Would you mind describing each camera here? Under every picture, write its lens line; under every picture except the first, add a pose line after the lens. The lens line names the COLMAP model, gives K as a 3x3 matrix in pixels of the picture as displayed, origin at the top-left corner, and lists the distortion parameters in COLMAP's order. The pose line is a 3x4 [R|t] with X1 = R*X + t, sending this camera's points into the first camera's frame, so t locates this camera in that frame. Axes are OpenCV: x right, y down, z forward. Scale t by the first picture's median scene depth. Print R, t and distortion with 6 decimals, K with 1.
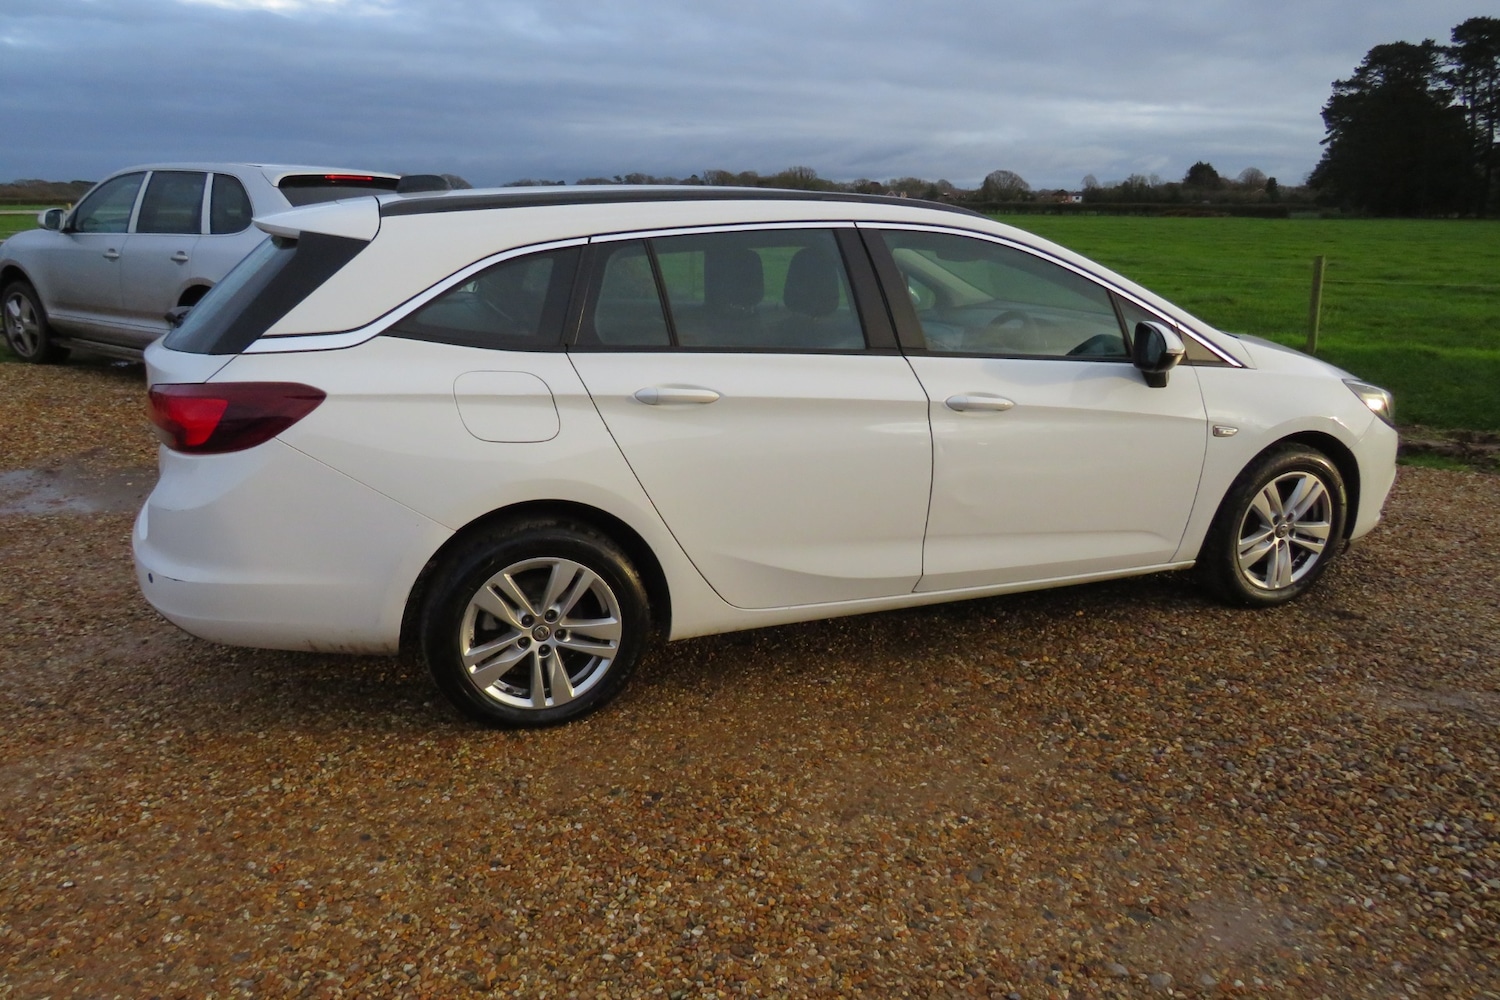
lens RADIAL K [[1051.7, 0, 752.9], [0, 1051.7, 507.3], [0, 0, 1]] dist [-0.007997, -0.001911]
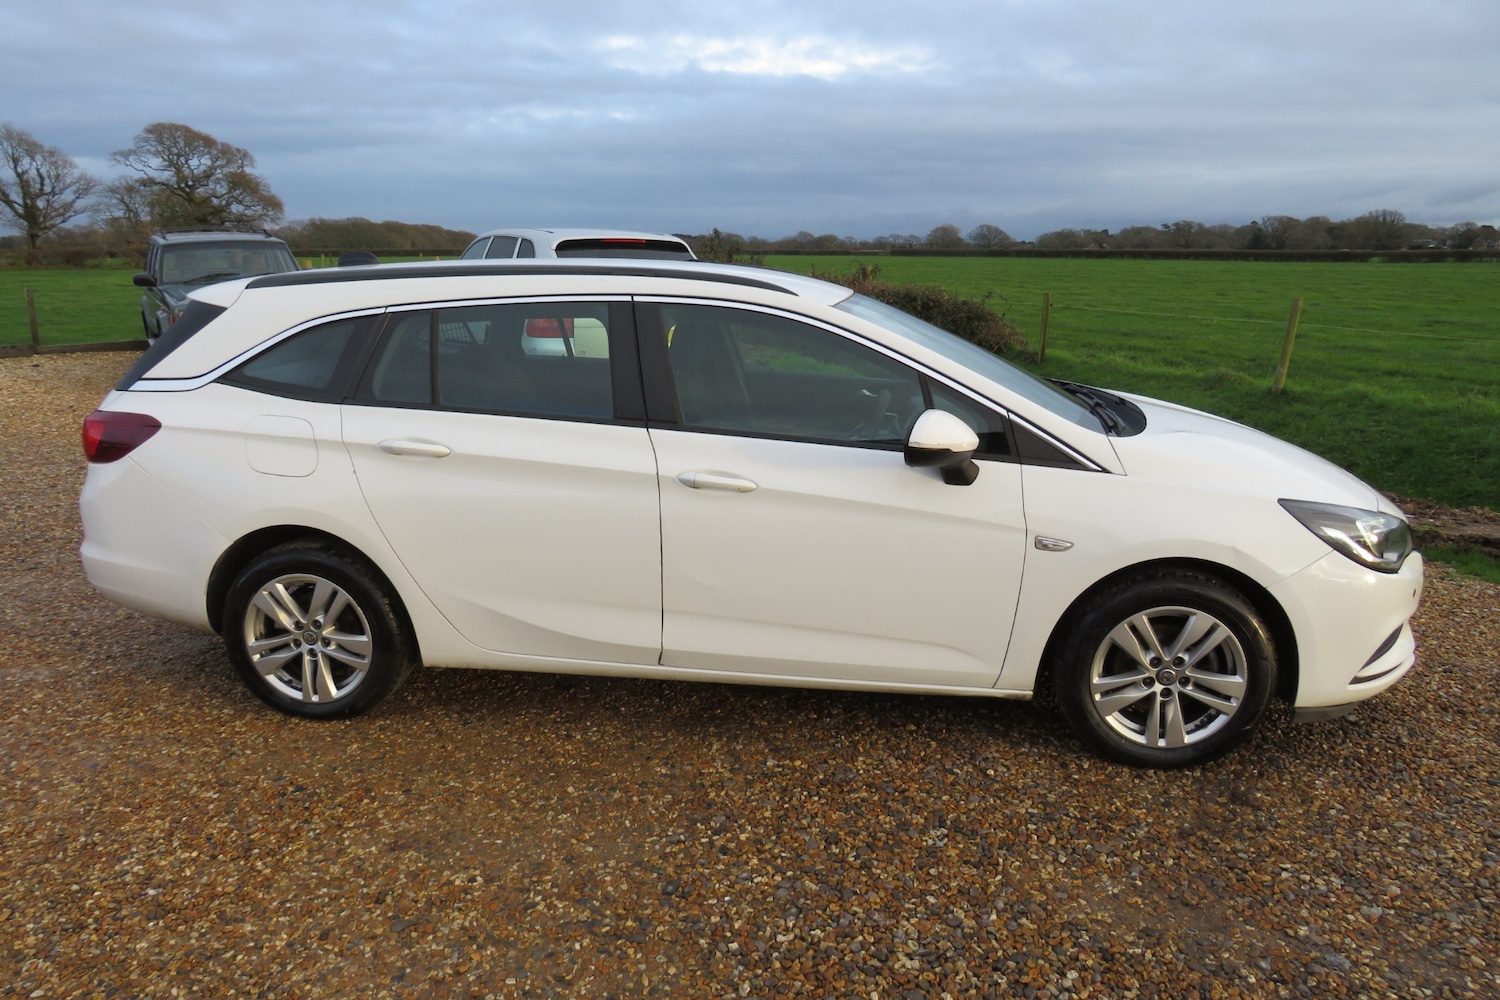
lens RADIAL K [[1059.7, 0, 750.2], [0, 1059.7, 510.9], [0, 0, 1]] dist [-0.025899, -0.002944]
pose [[0.881624, 0.109212, -0.459142, 0.754405], [-0.127066, 0.991862, -0.008061, -0.074747], [0.454525, 0.065448, 0.888326, 0.159122]]
